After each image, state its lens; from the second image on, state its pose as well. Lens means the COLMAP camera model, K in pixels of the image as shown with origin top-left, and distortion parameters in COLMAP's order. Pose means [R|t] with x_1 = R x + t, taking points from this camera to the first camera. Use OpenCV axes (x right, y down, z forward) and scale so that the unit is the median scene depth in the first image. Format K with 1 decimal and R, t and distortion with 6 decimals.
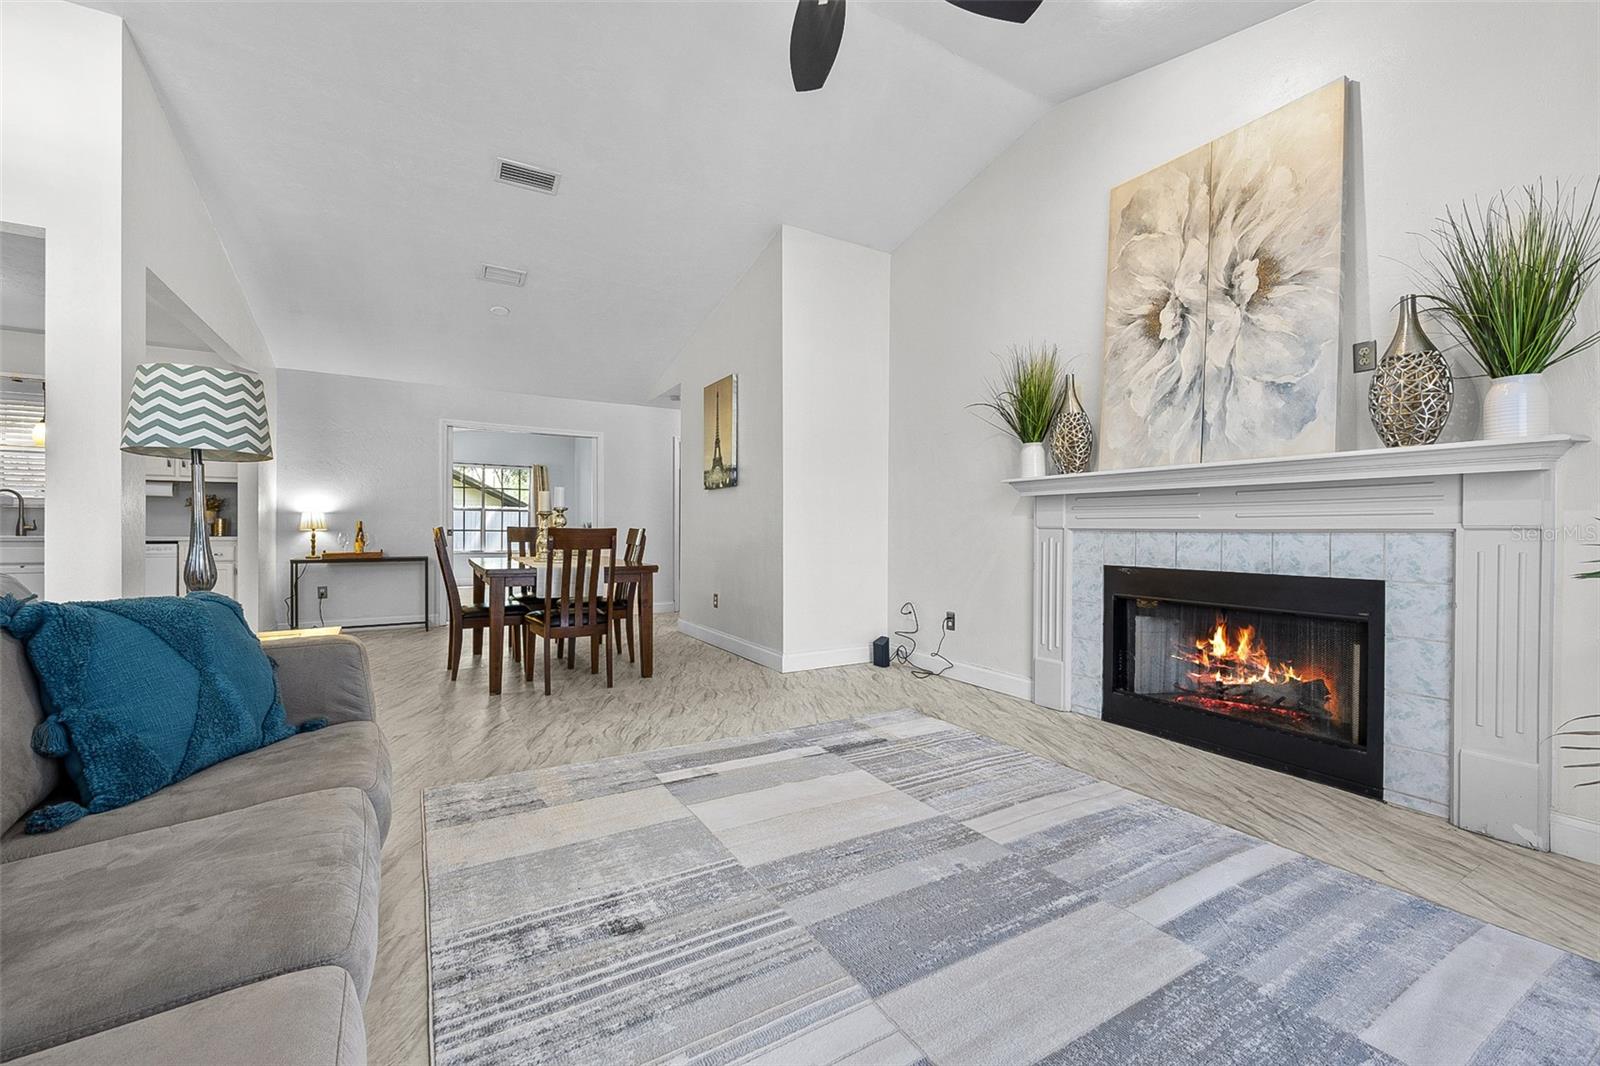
lens RADIAL K [[633.7, 0, 805.9], [0, 633.7, 534.1], [0, 0, 1]] dist [-0.005715, 0.000028]
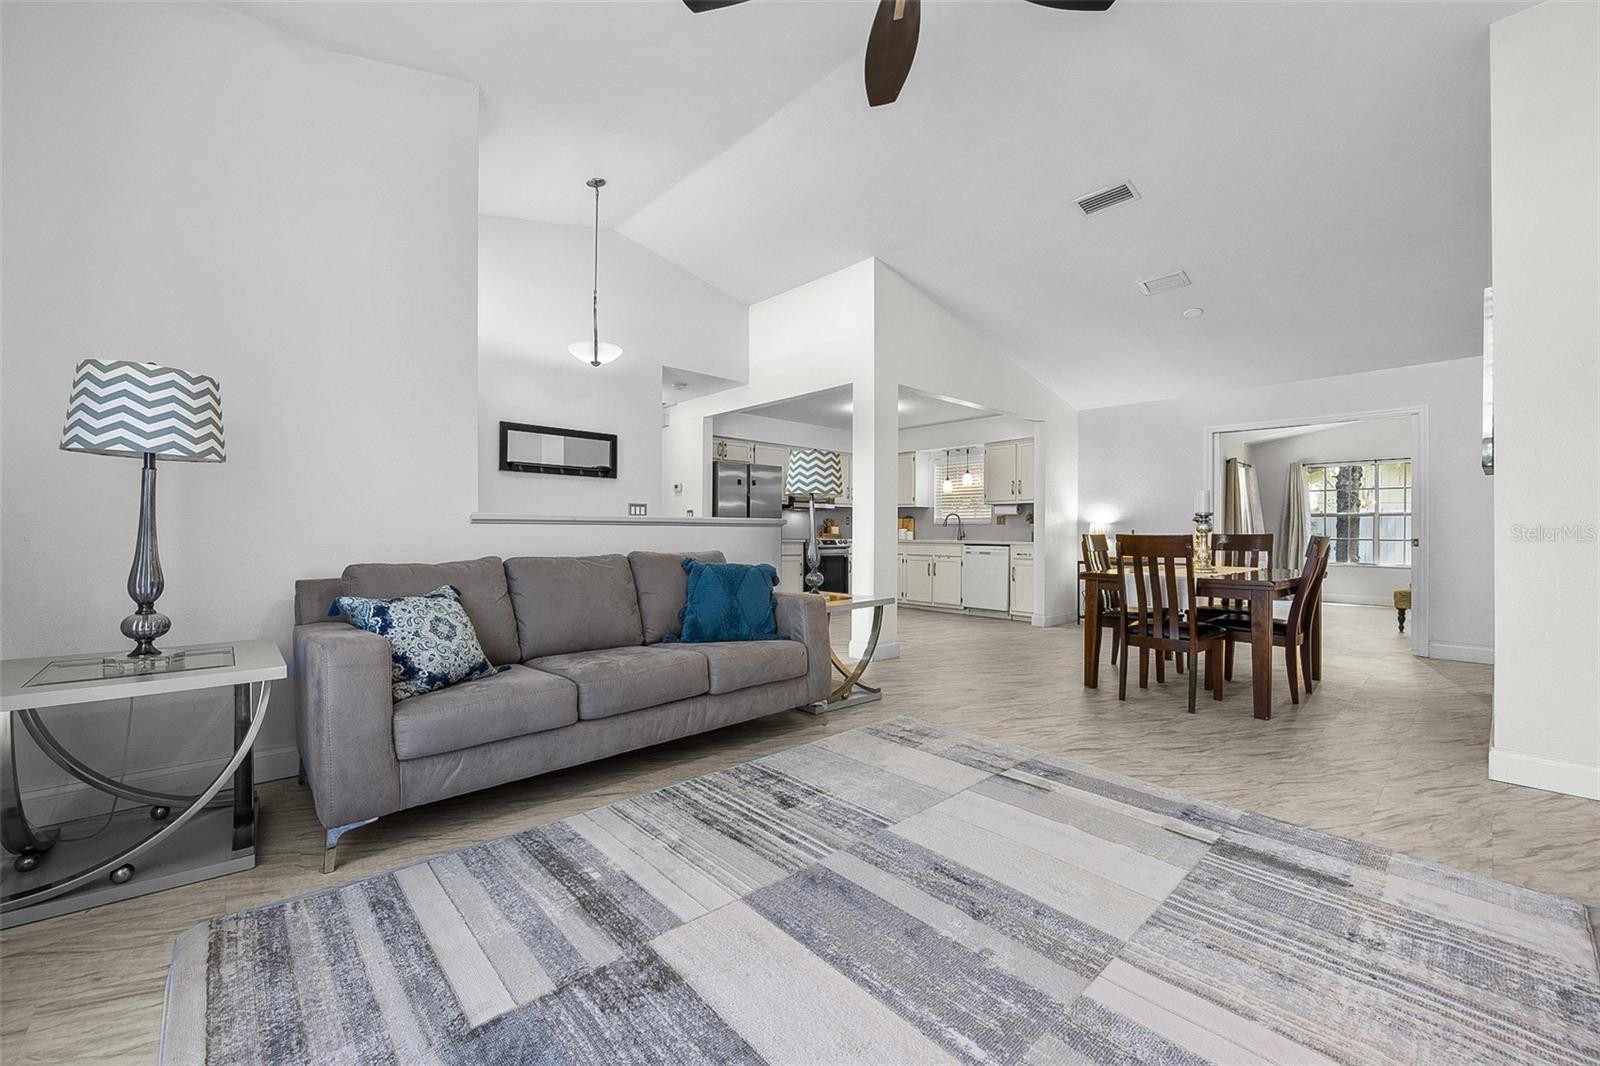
lens RADIAL K [[633.7, 0, 800.9], [0, 633.7, 537.8], [0, 0, 1]] dist [-0.005715, 0.000028]
pose [[0.209018, 0.002540, -0.977908, 0.631464], [-0.012185, 0.999926, -0.000008, 0.002522], [0.977836, 0.011917, 0.209033, 0.386263]]
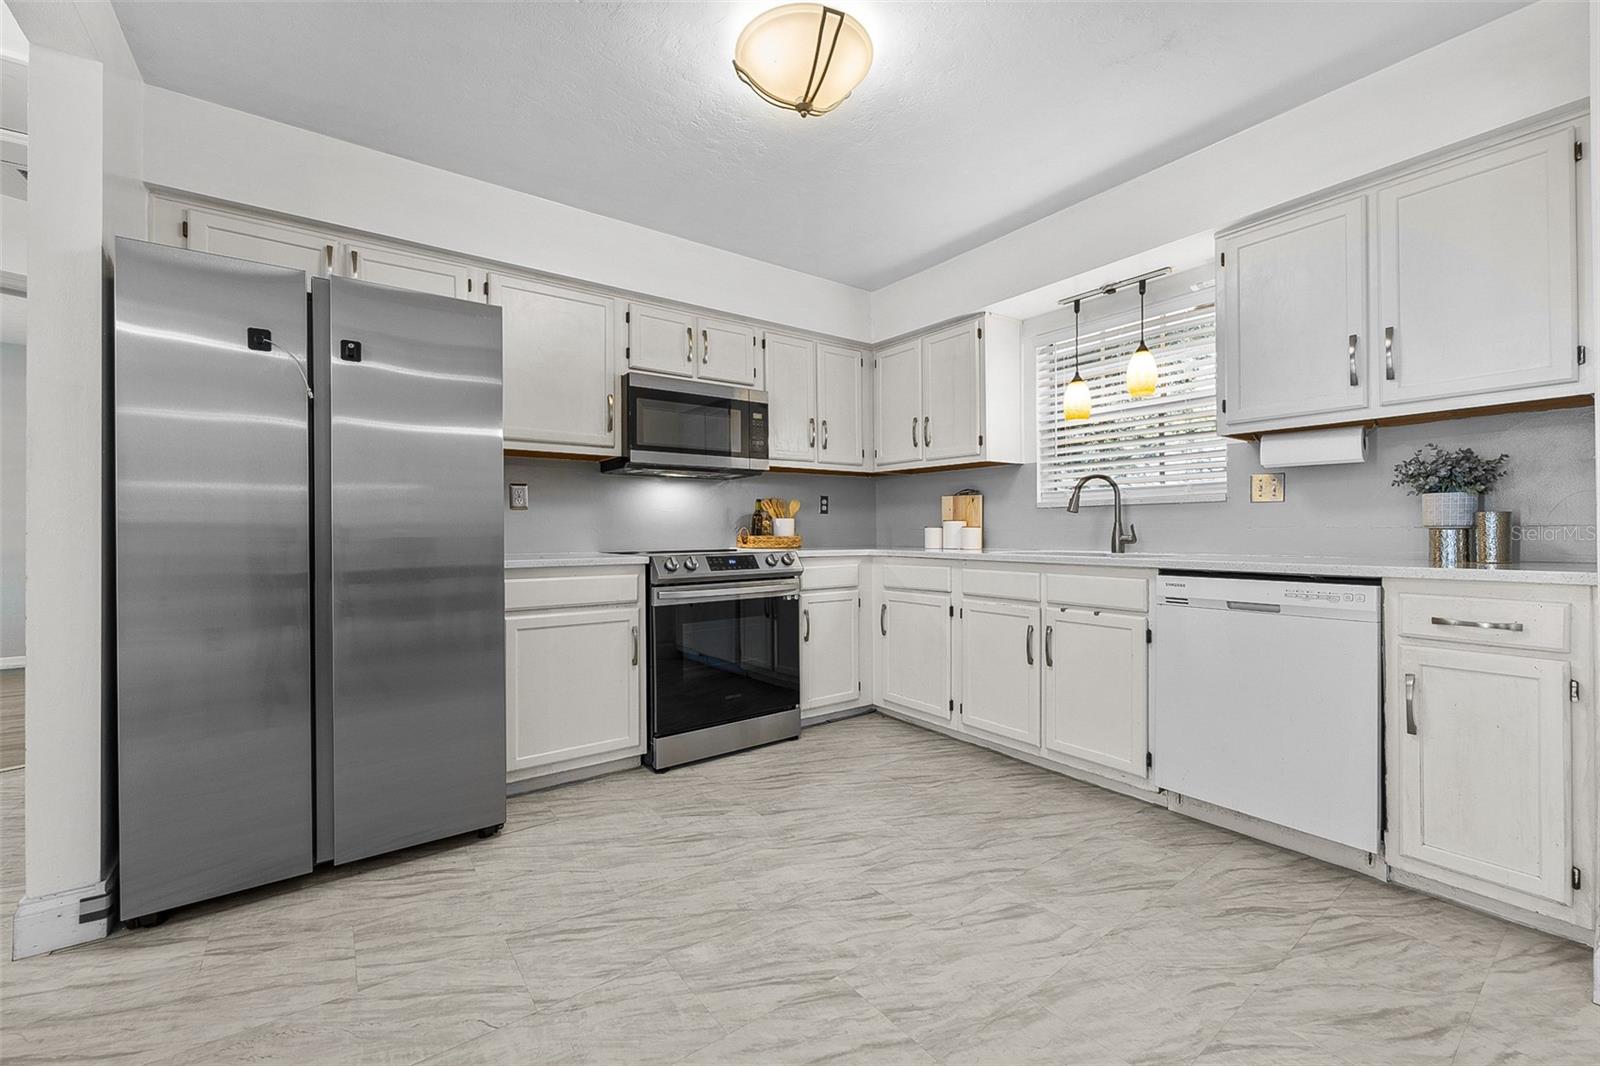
lens RADIAL K [[633.7, 0, 800.5], [0, 633.7, 530.2], [0, 0, 1]] dist [-0.005715, 0.000028]
pose [[0.095263, -0.008545, -0.995415, -1.220728], [-0.002723, 0.999957, -0.008844, -0.021204], [0.995448, 0.003553, 0.095236, 1.156533]]
